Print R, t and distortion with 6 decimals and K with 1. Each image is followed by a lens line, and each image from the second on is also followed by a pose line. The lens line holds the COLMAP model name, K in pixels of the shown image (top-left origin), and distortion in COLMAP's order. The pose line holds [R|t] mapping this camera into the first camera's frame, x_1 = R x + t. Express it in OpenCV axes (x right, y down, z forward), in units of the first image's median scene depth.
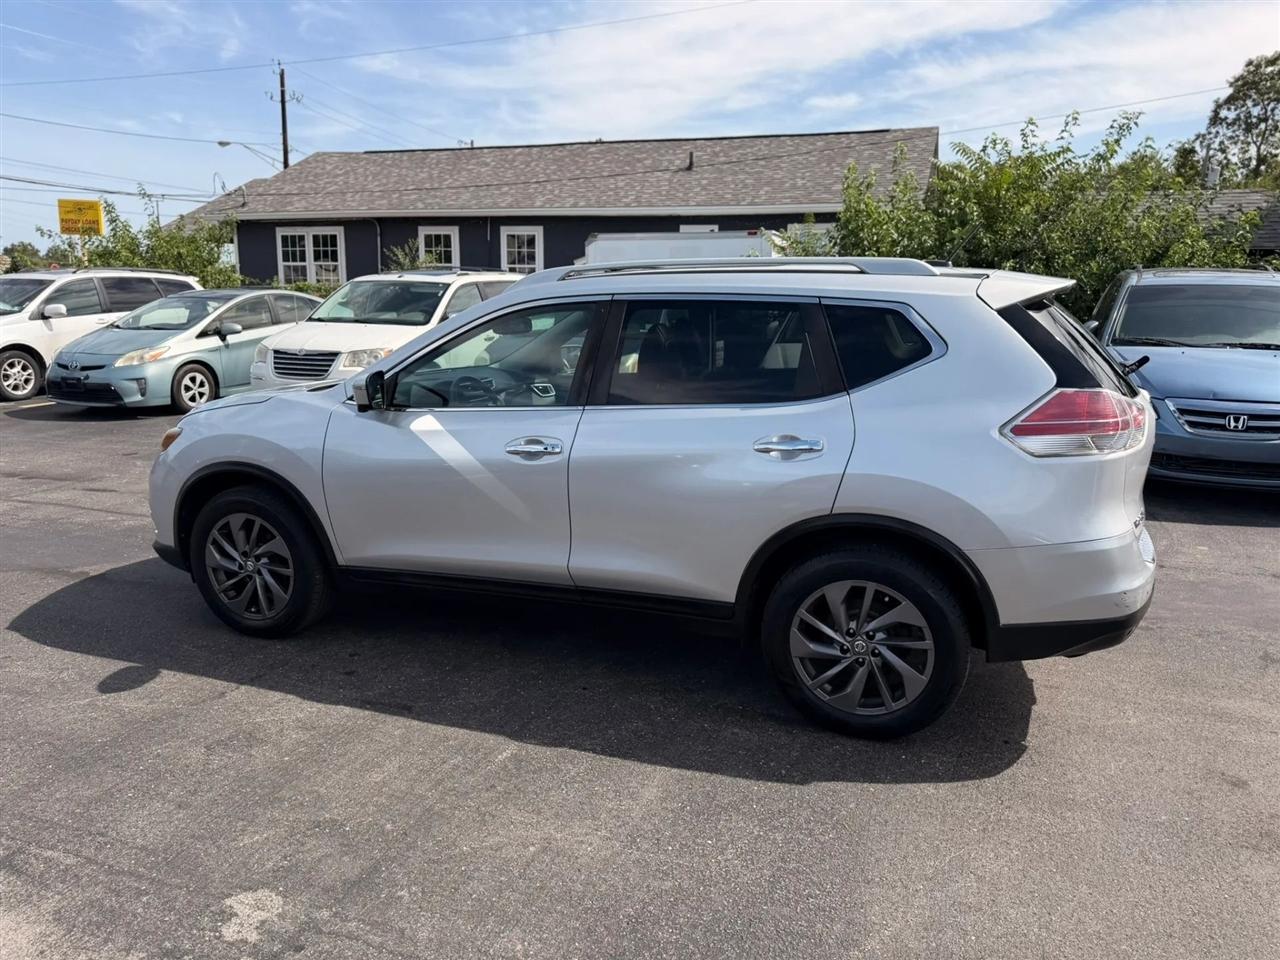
lens RADIAL K [[909.8, 0, 644.5], [0, 909.8, 488.1], [0, 0, 1]] dist [0.019352, -0.026578]
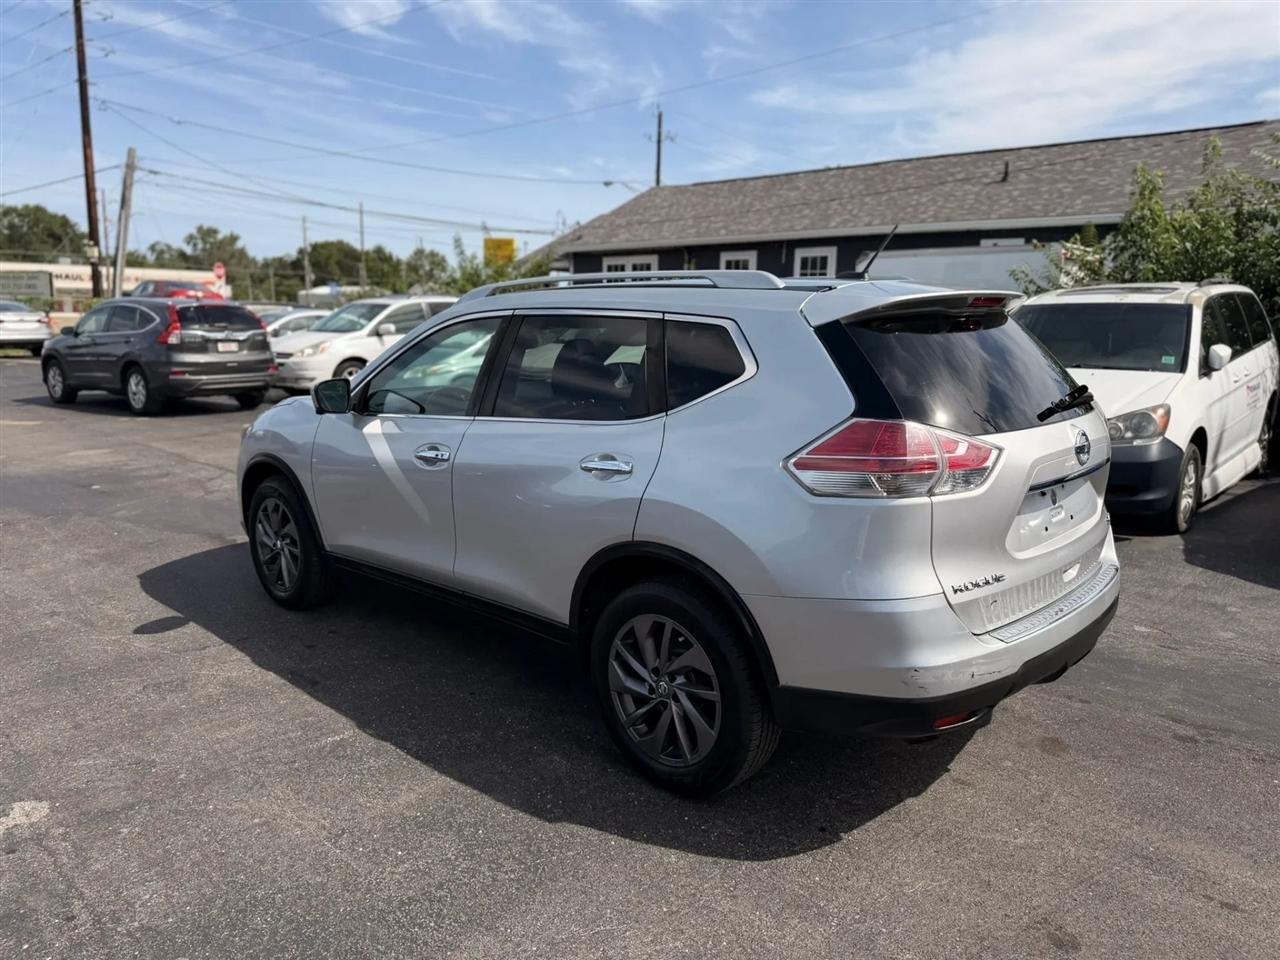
lens RADIAL K [[909.8, 0, 642.9], [0, 909.8, 474.6], [0, 0, 1]] dist [0.019352, -0.026578]
pose [[0.919127, 0.067164, -0.388193, 0.284582], [-0.081936, 0.996403, -0.021604, -0.010196], [0.385346, 0.051664, 0.921325, 0.068217]]
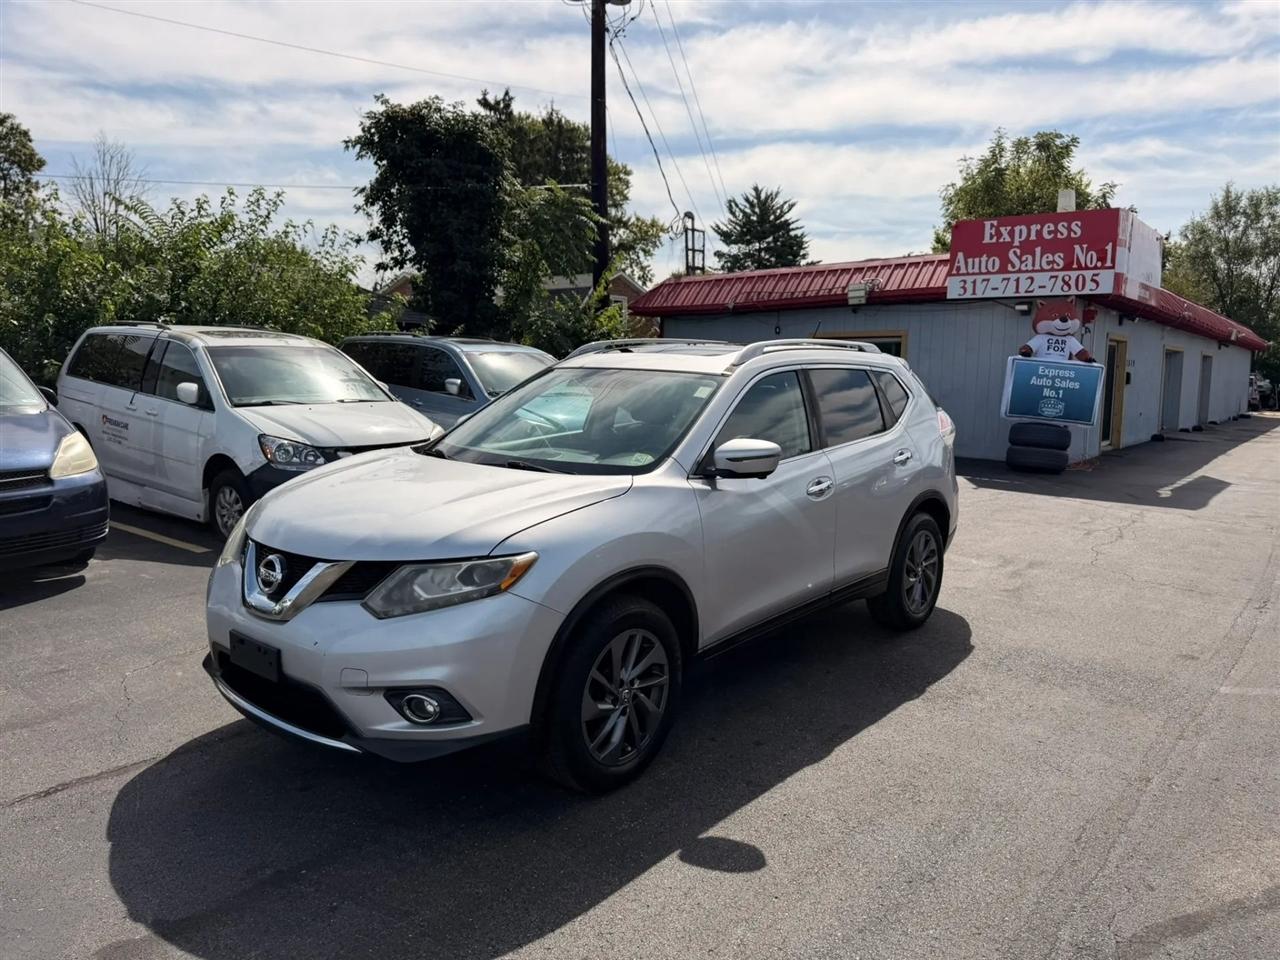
lens RADIAL K [[909.8, 0, 643.7], [0, 909.8, 476.1], [0, 0, 1]] dist [0.019352, -0.026578]
pose [[0.332368, -0.121012, 0.935354, -0.754013], [0.185918, 0.980682, 0.060813, -0.099225], [-0.924644, 0.153687, 0.348445, 0.436932]]
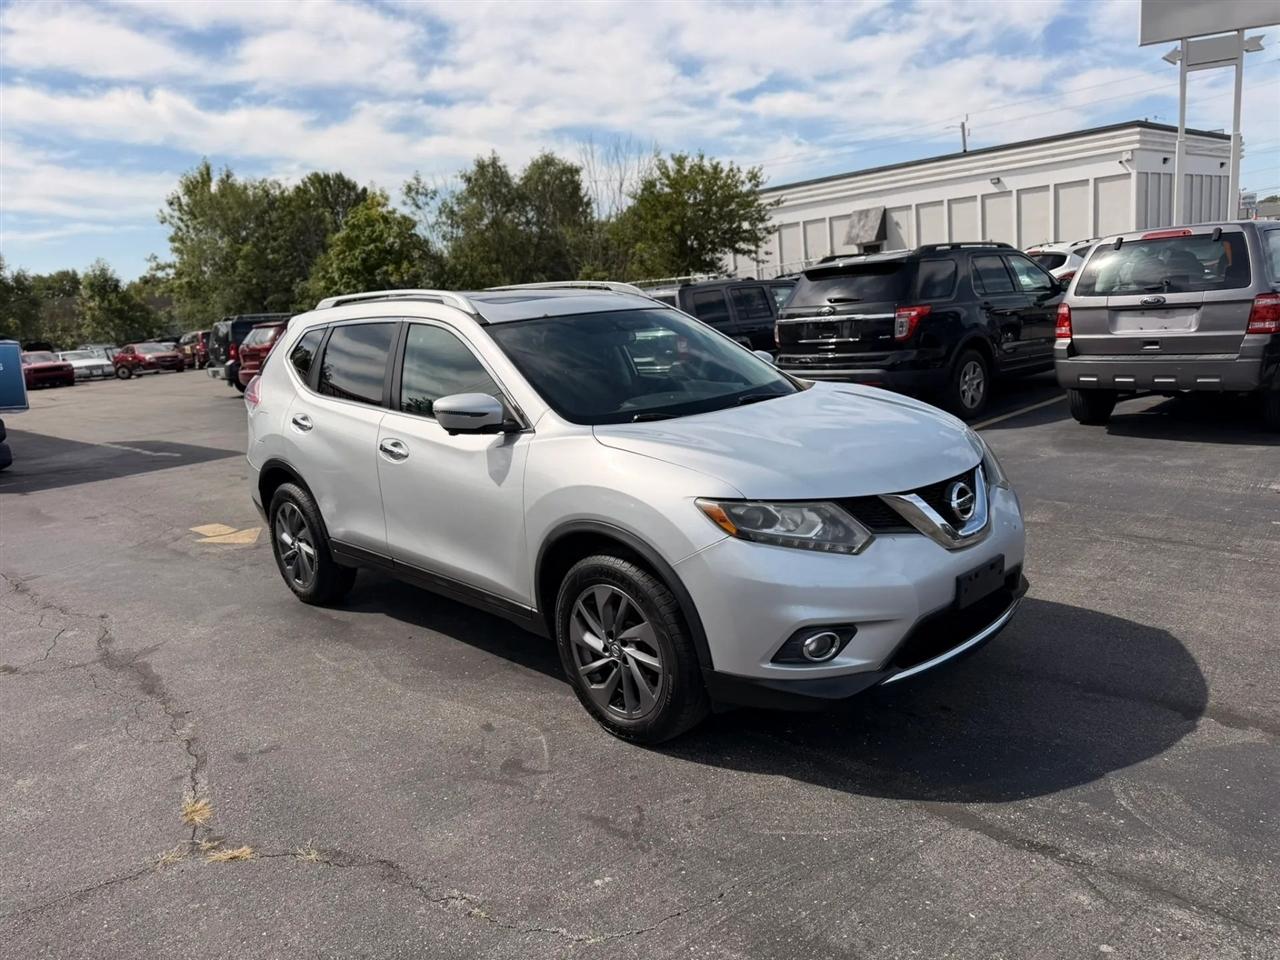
lens RADIAL K [[909.8, 0, 643.1], [0, 909.8, 489.9], [0, 0, 1]] dist [0.019352, -0.026578]
pose [[-0.897107, -0.030475, 0.440762, -0.424106], [0.164958, 0.902371, 0.398140, -0.286382], [-0.409864, 0.429881, -0.804496, 1.274877]]
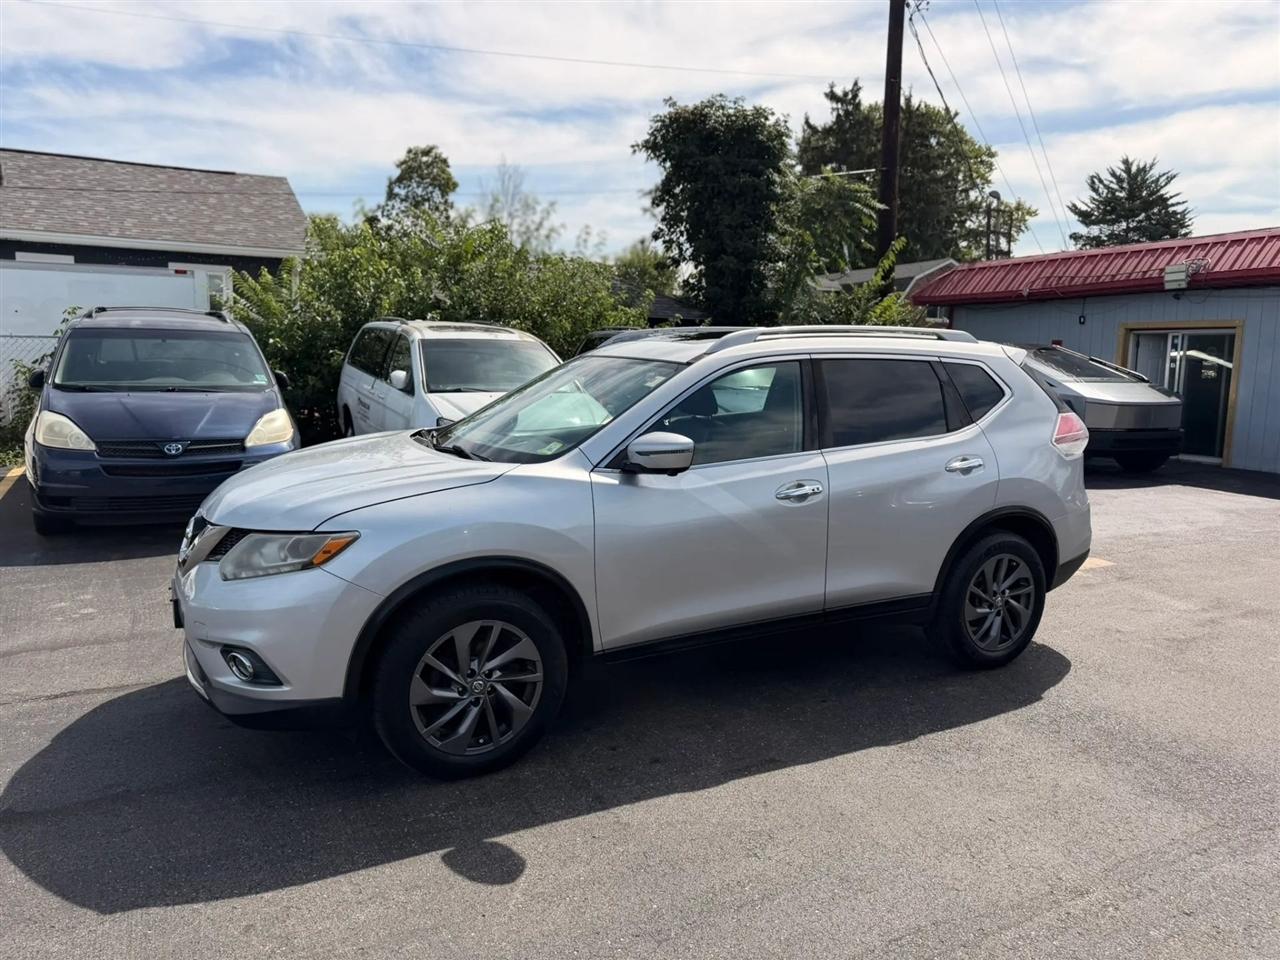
lens RADIAL K [[909.8, 0, 642.6], [0, 909.8, 473.8], [0, 0, 1]] dist [0.019352, -0.026578]
pose [[0.665928, -0.094305, 0.740031, -0.590572], [0.141533, 0.989933, -0.001210, -0.050520], [-0.732467, 0.105545, 0.672571, 0.219328]]
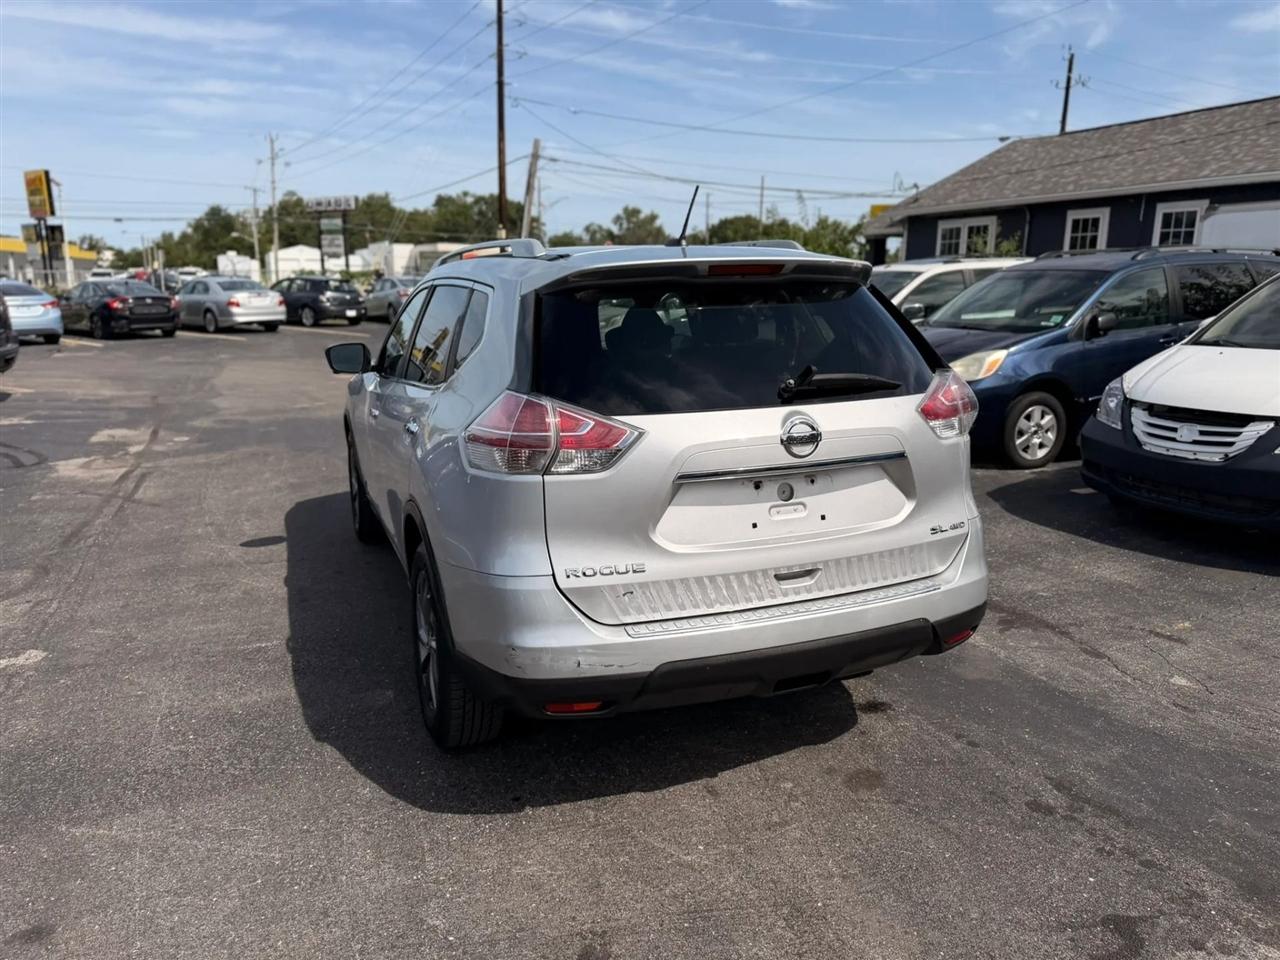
lens RADIAL K [[909.8, 0, 642.6], [0, 909.8, 485.0], [0, 0, 1]] dist [0.019352, -0.026578]
pose [[0.671317, 0.152629, -0.725285, 0.544588], [-0.149192, 0.986364, 0.069480, -0.047043], [0.726000, 0.061564, 0.684934, 0.247220]]
